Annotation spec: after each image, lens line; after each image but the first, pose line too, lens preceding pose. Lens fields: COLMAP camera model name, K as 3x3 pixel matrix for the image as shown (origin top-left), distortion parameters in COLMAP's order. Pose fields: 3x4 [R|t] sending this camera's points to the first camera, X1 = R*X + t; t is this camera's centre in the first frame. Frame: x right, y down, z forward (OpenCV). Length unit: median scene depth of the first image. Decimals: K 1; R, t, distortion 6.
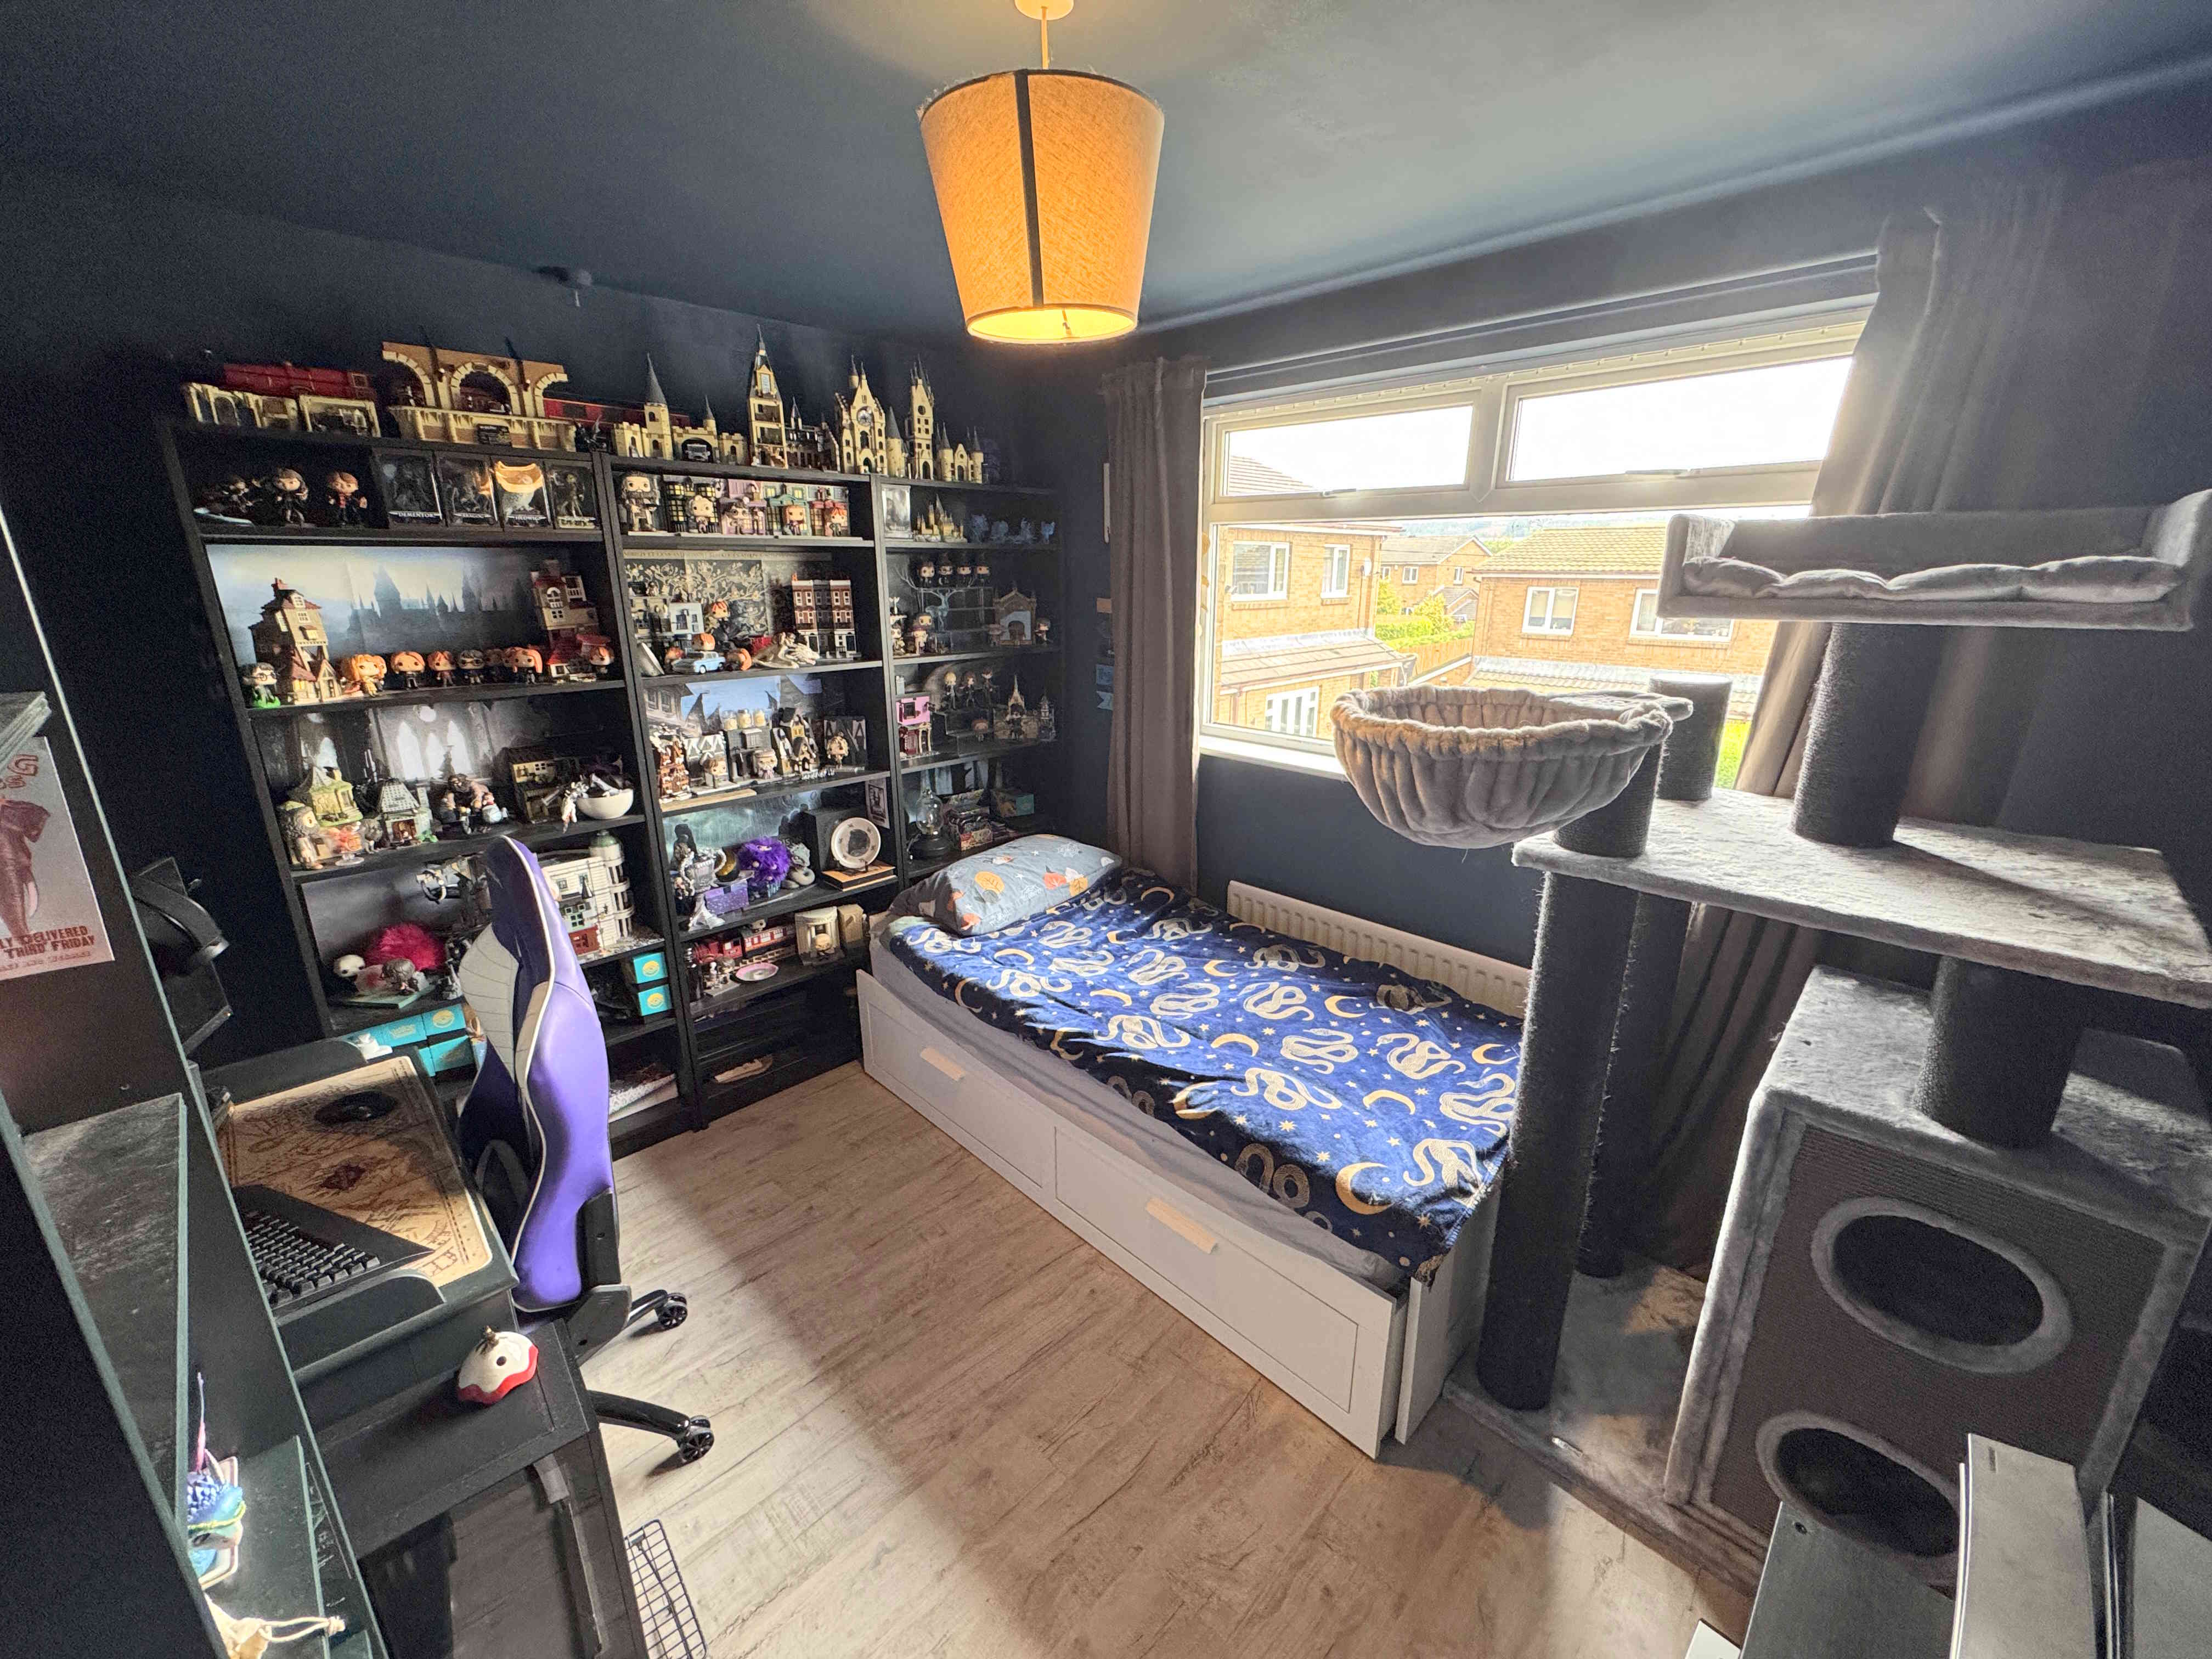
lens RADIAL K [[881.2, 0, 1104.8], [0, 881.2, 826.7], [0, 0, 1]] dist [-0.001959, 0.001093]
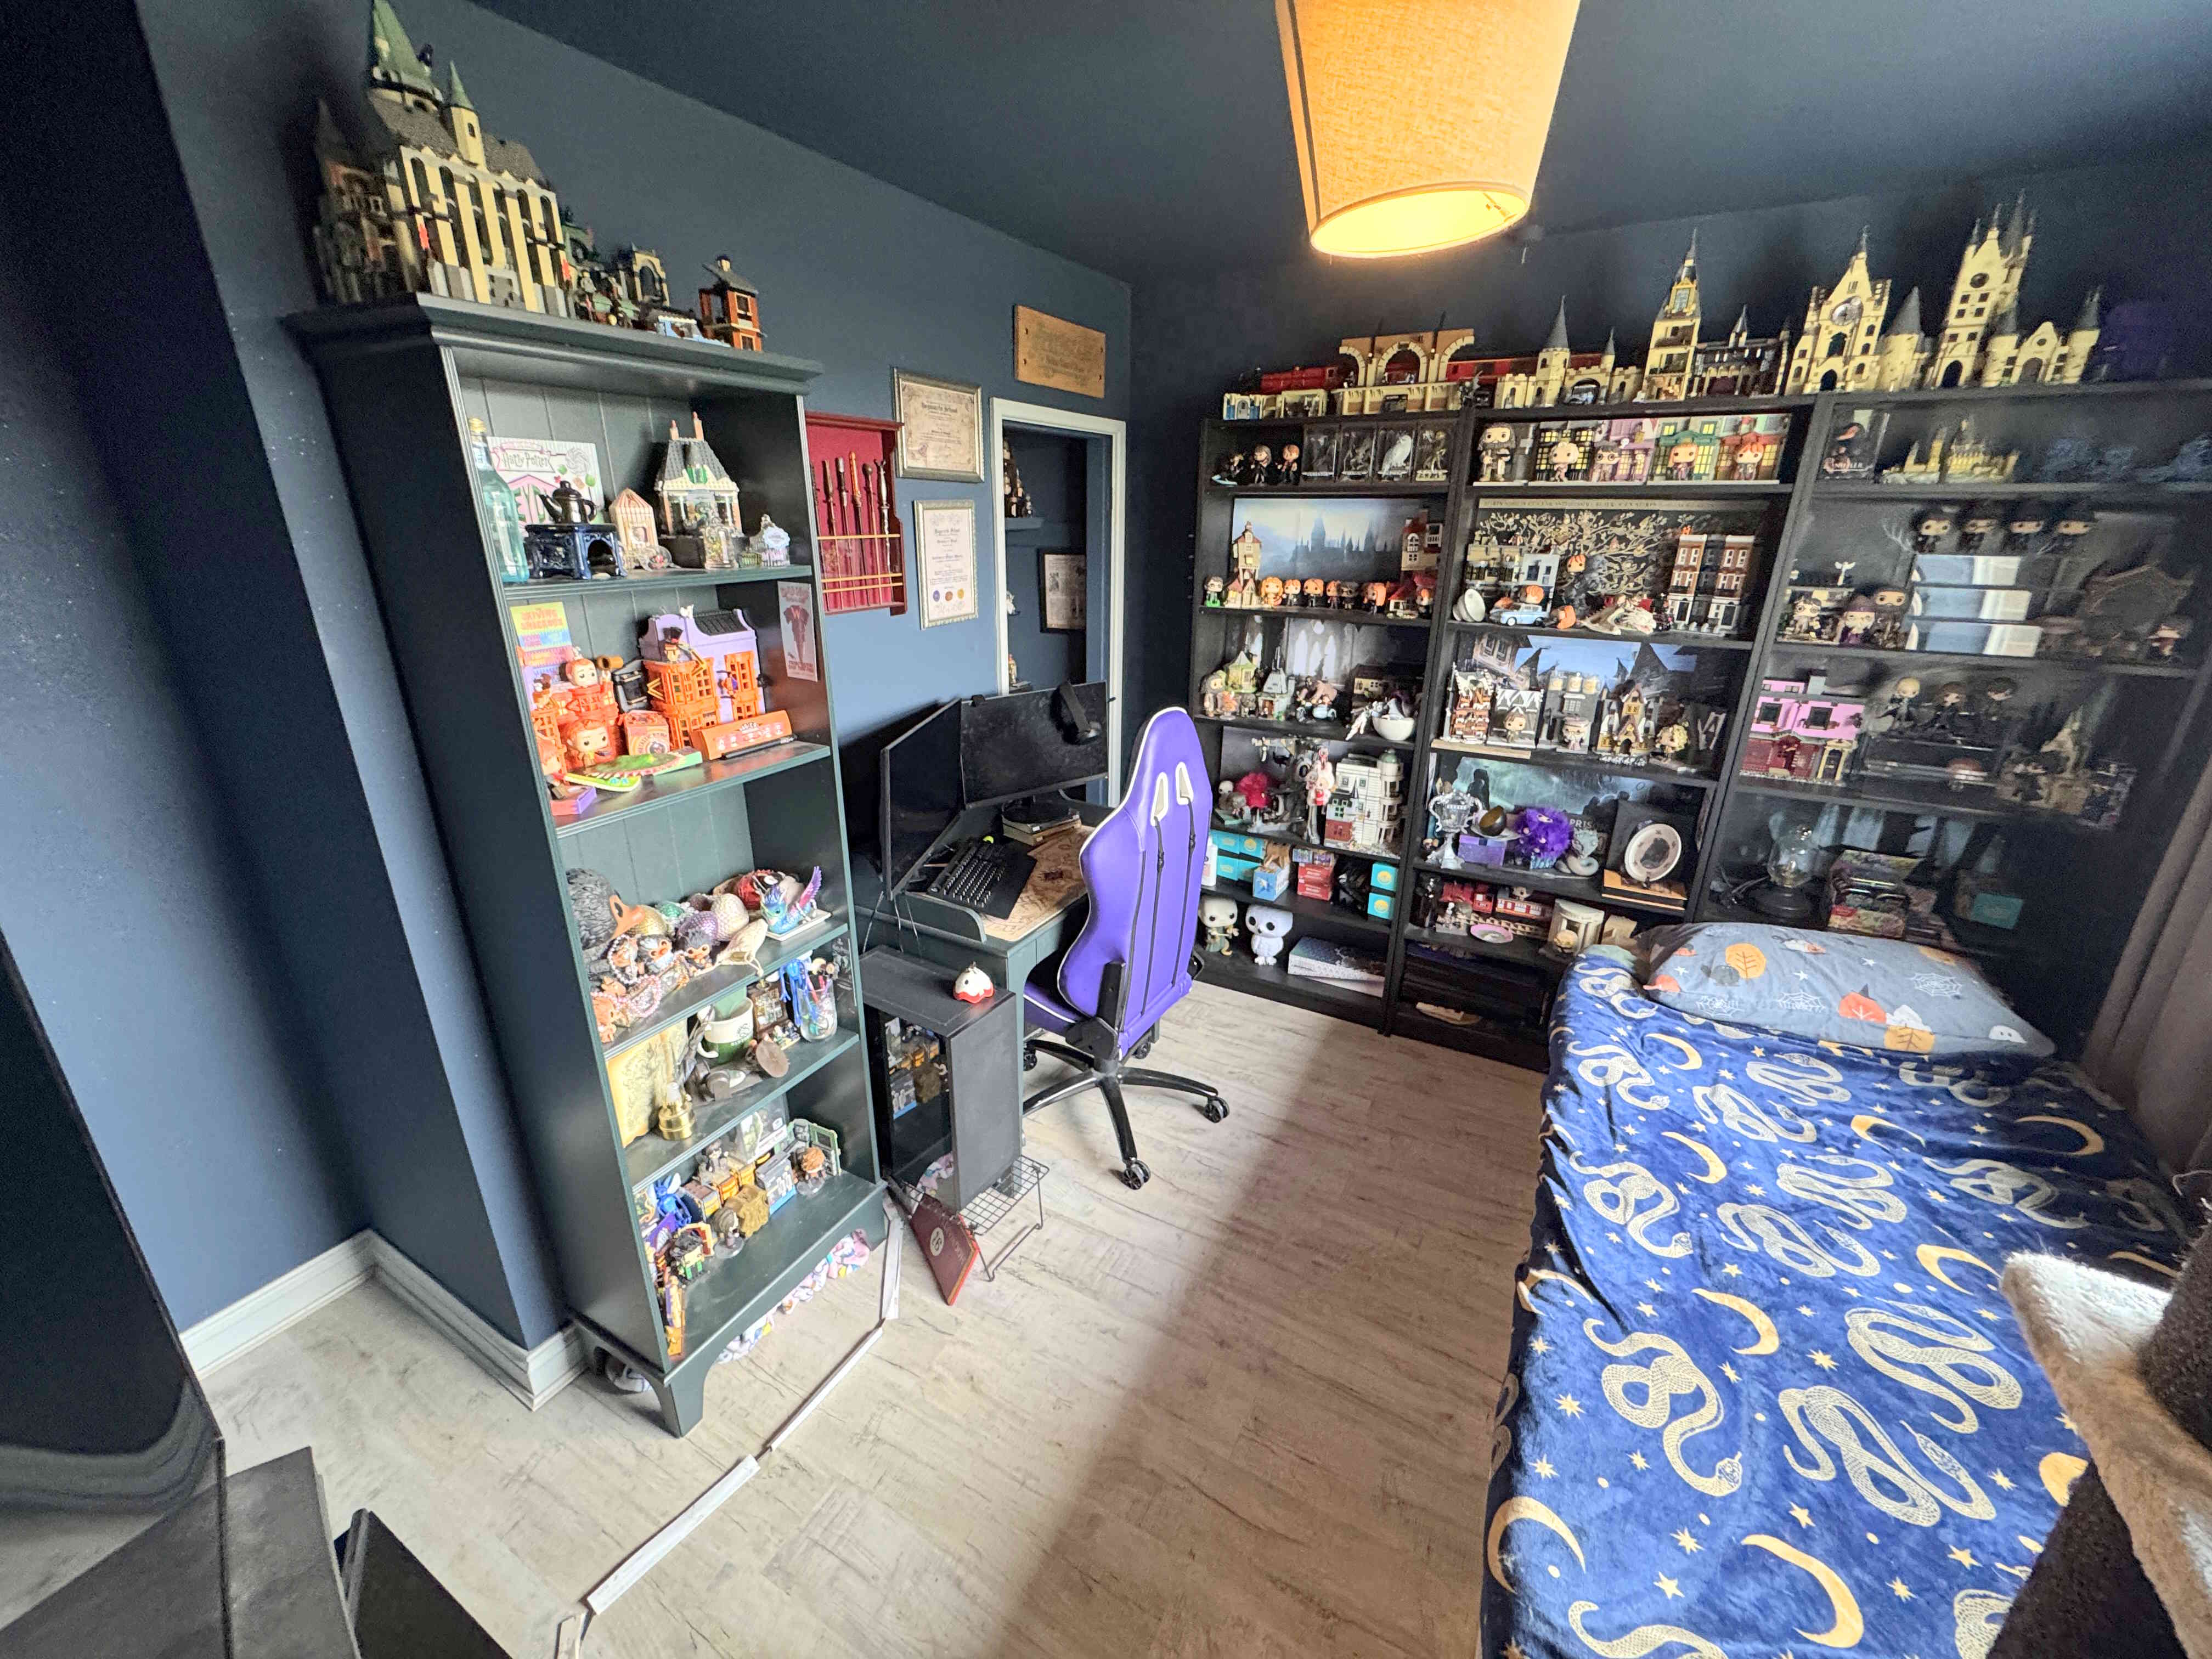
lens RADIAL K [[881.2, 0, 1102.8], [0, 881.2, 825.6], [0, 0, 1]] dist [-0.001959, 0.001093]
pose [[0.278458, 0.326939, -0.903090, 0.396436], [-0.278724, 0.927323, 0.249770, -0.085400], [0.919116, 0.182162, 0.349346, 0.273442]]
